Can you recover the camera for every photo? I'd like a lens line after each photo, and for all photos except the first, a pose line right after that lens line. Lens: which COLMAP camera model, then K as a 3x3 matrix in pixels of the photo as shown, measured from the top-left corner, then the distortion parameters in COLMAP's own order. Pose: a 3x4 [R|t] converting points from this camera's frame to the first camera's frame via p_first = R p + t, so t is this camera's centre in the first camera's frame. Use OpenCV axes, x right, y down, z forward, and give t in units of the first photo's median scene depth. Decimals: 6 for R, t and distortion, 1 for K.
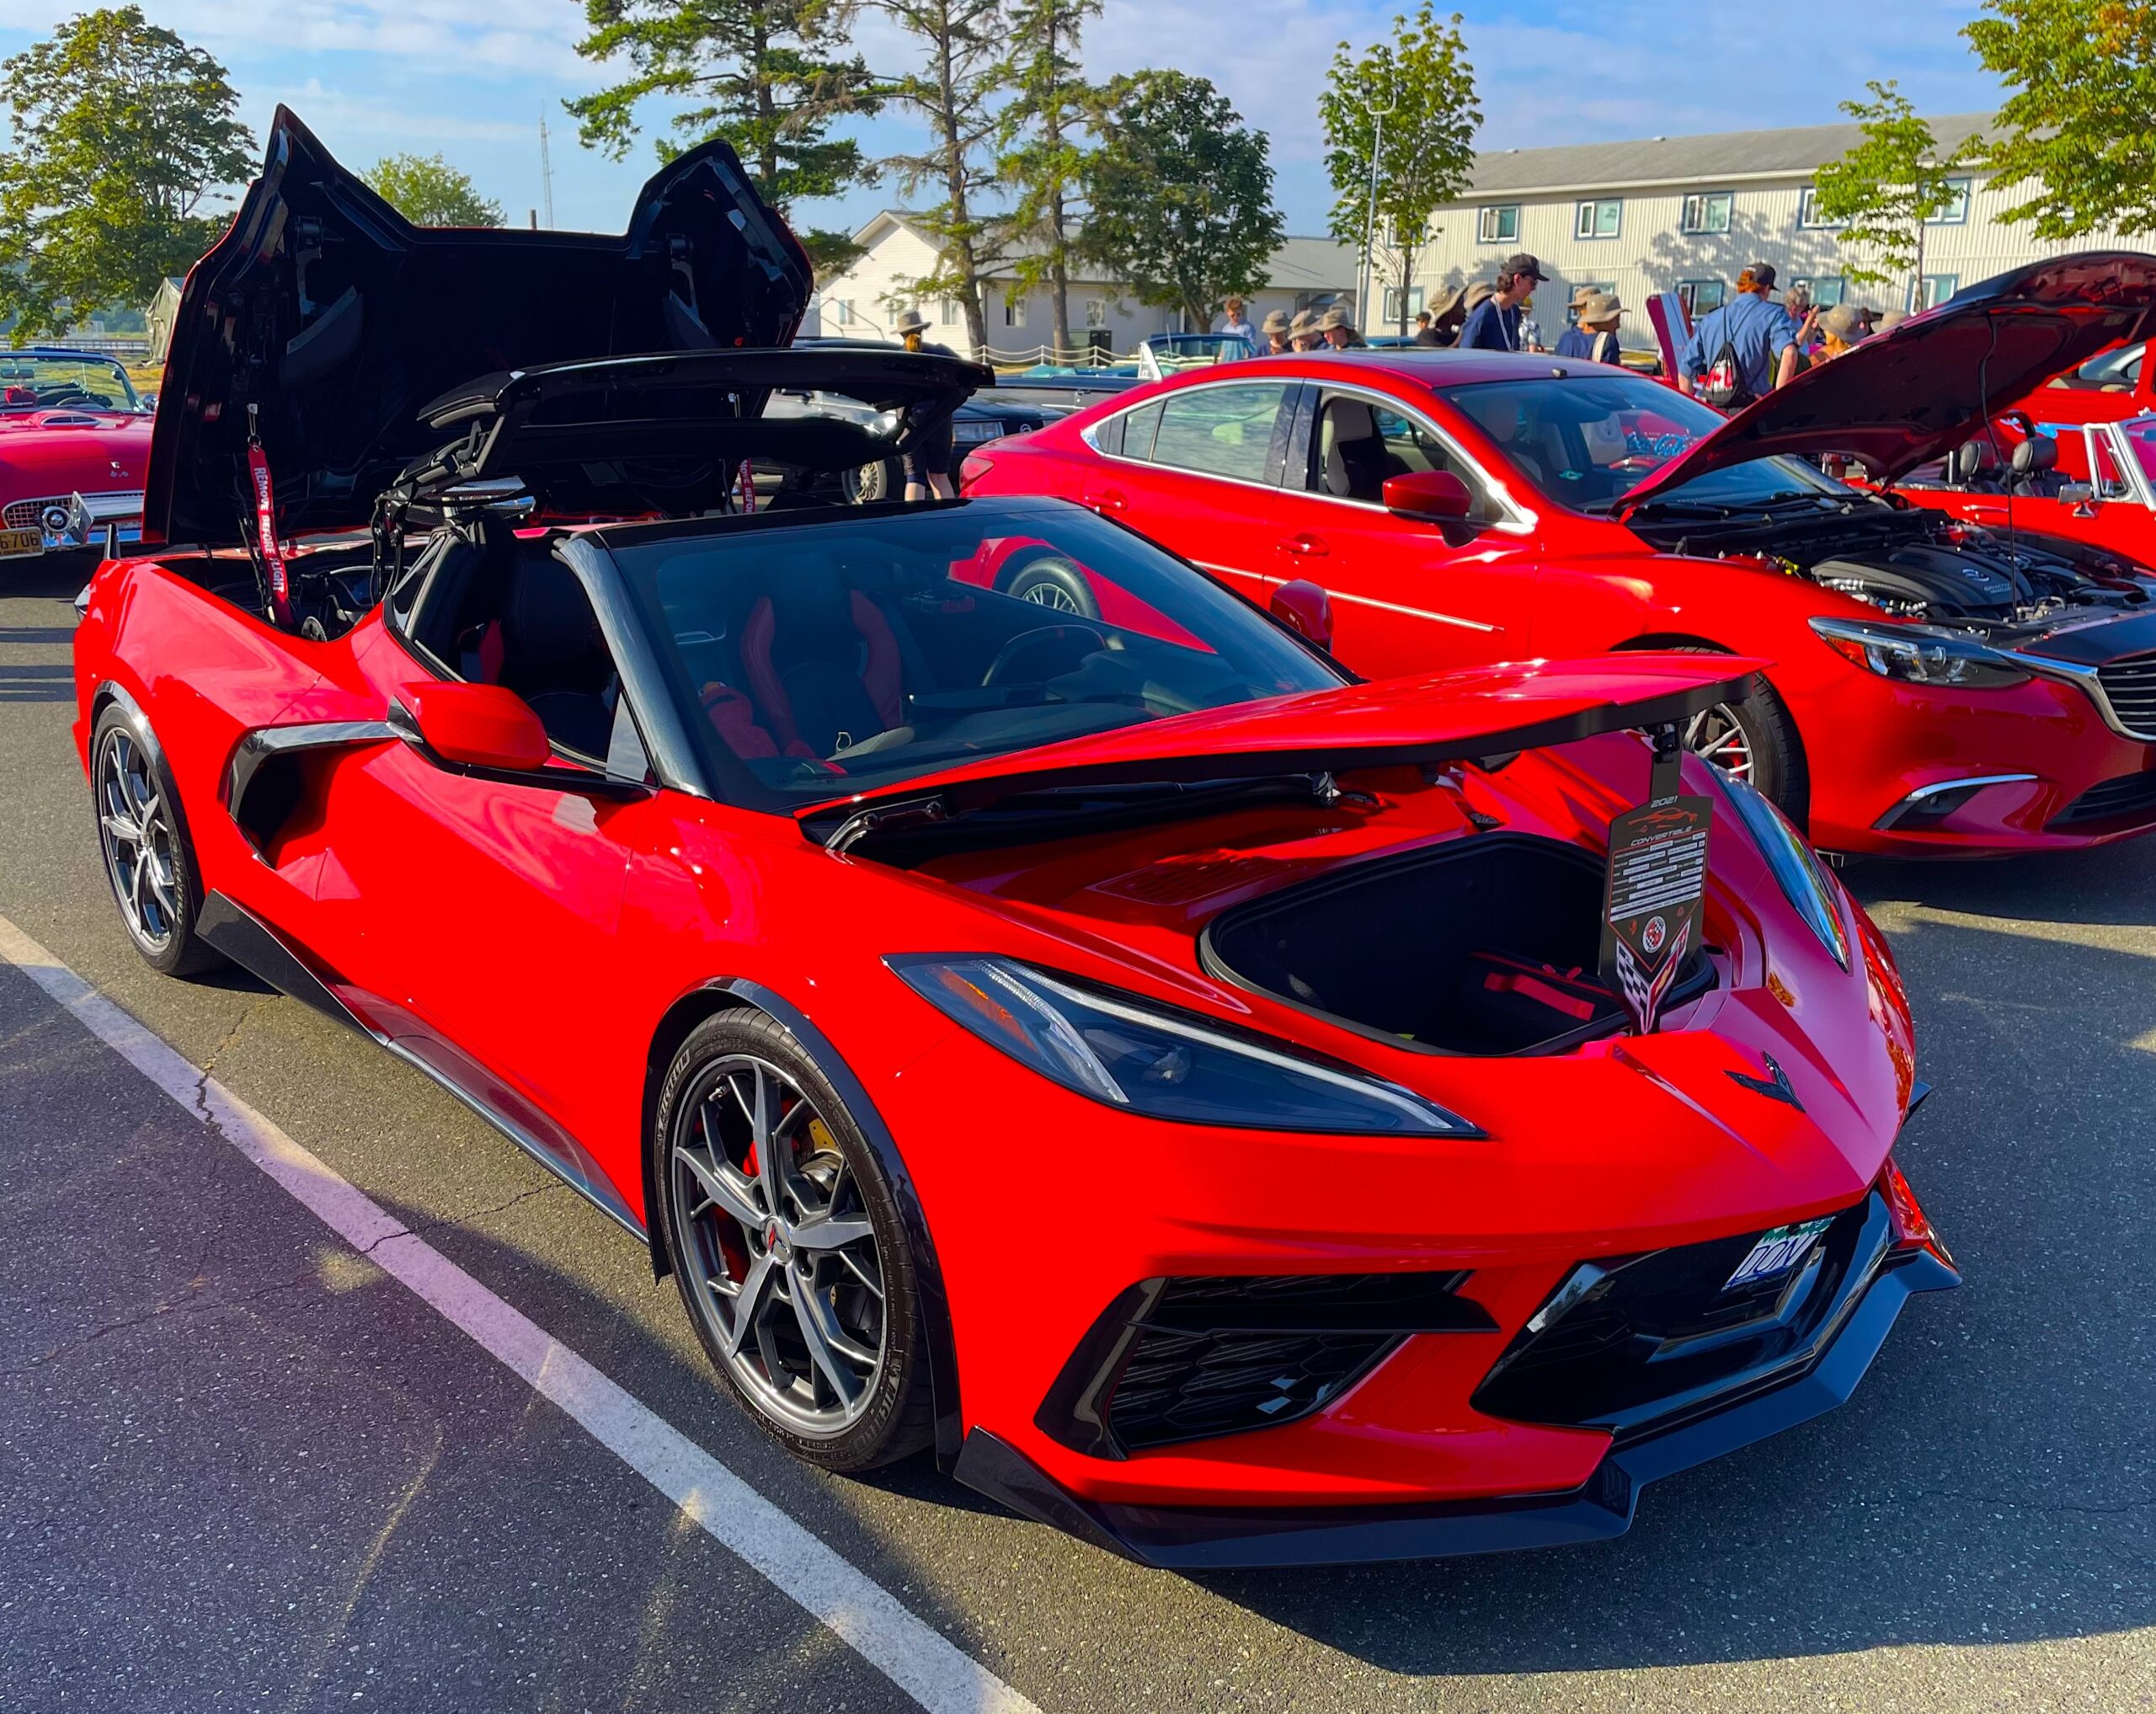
lens RADIAL K [[1822.9, 0, 1040.1], [0, 1822.9, 840.0], [0, 0, 1]] dist [0.069397, -0.074726]
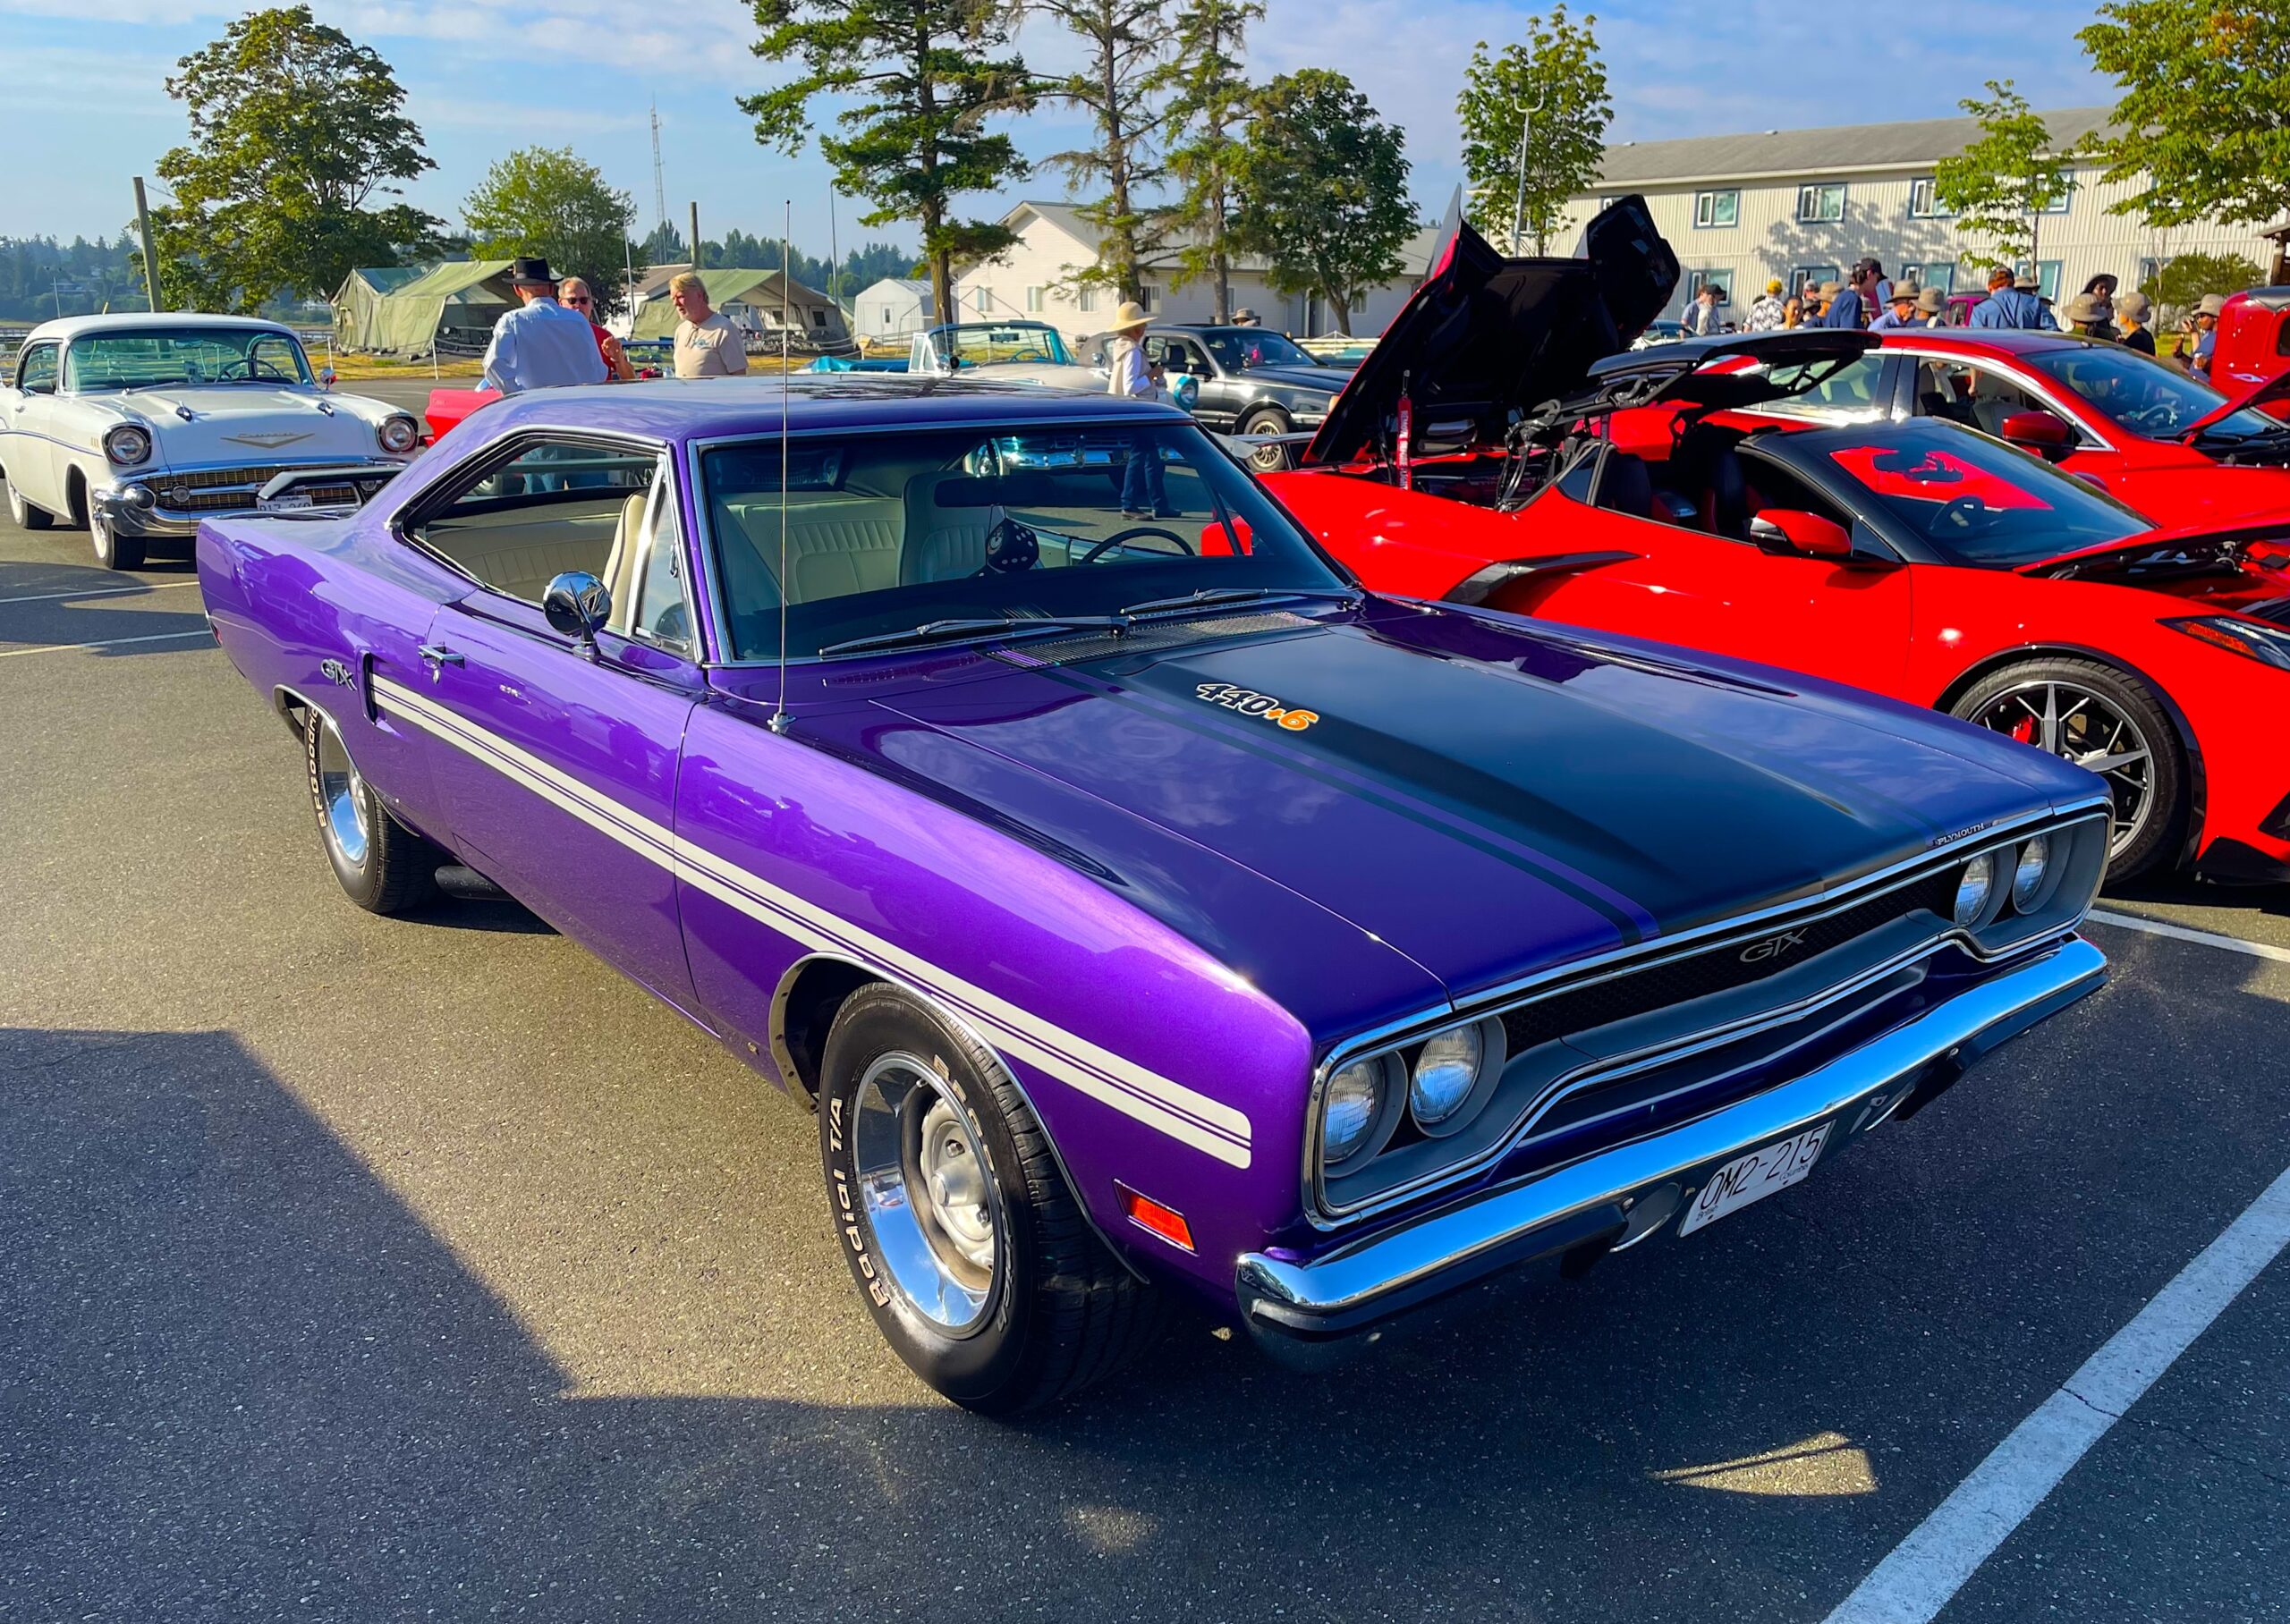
lens RADIAL K [[1800.4, 0, 1145.7], [0, 1800.4, 825.8], [0, 0, 1]] dist [0.068716, -0.072838]
pose [[0.999817, -0.007974, 0.017386, -0.047841], [0.007914, 0.999962, 0.003521, 0.010603], [-0.017413, -0.003383, 0.999843, -0.039730]]
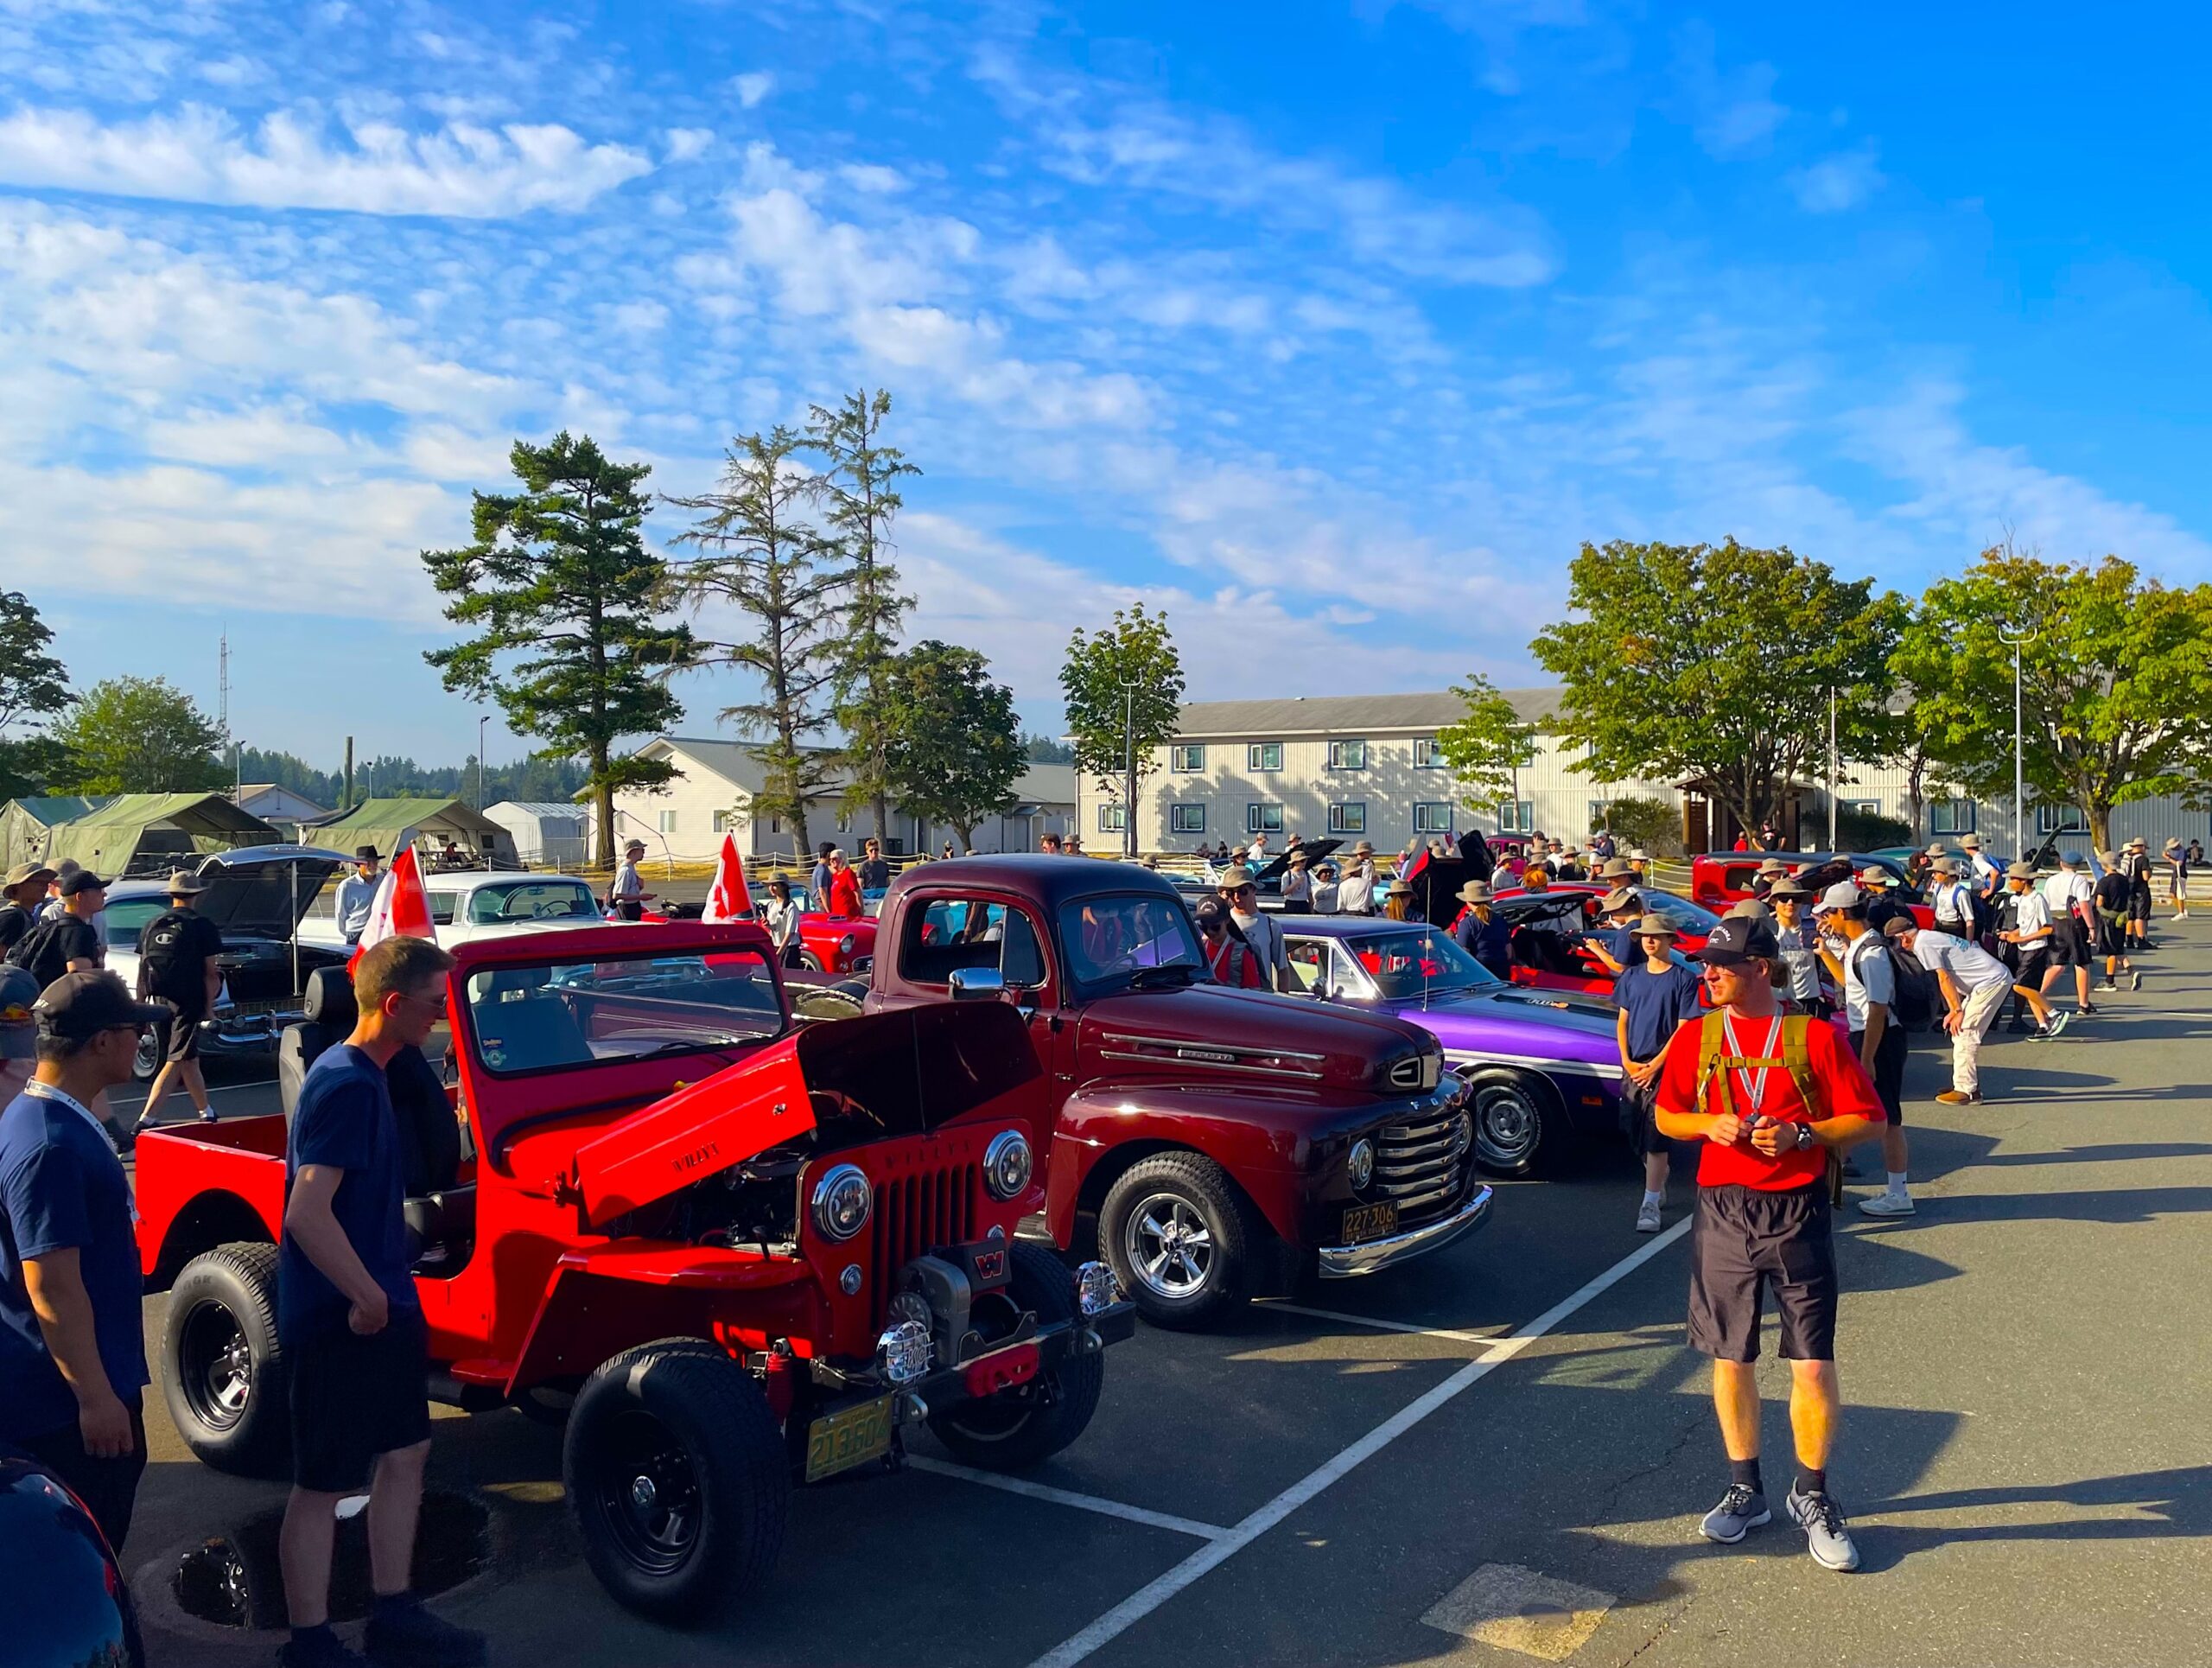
lens RADIAL K [[1818.3, 0, 1114.1], [0, 1818.3, 833.4], [0, 0, 1]] dist [0.099288, -0.117283]
pose [[0.967178, -0.000374, 0.254101, -0.132882], [0.068170, 0.963723, -0.258053, 0.038692], [-0.244787, 0.266905, 0.932117, -0.159201]]
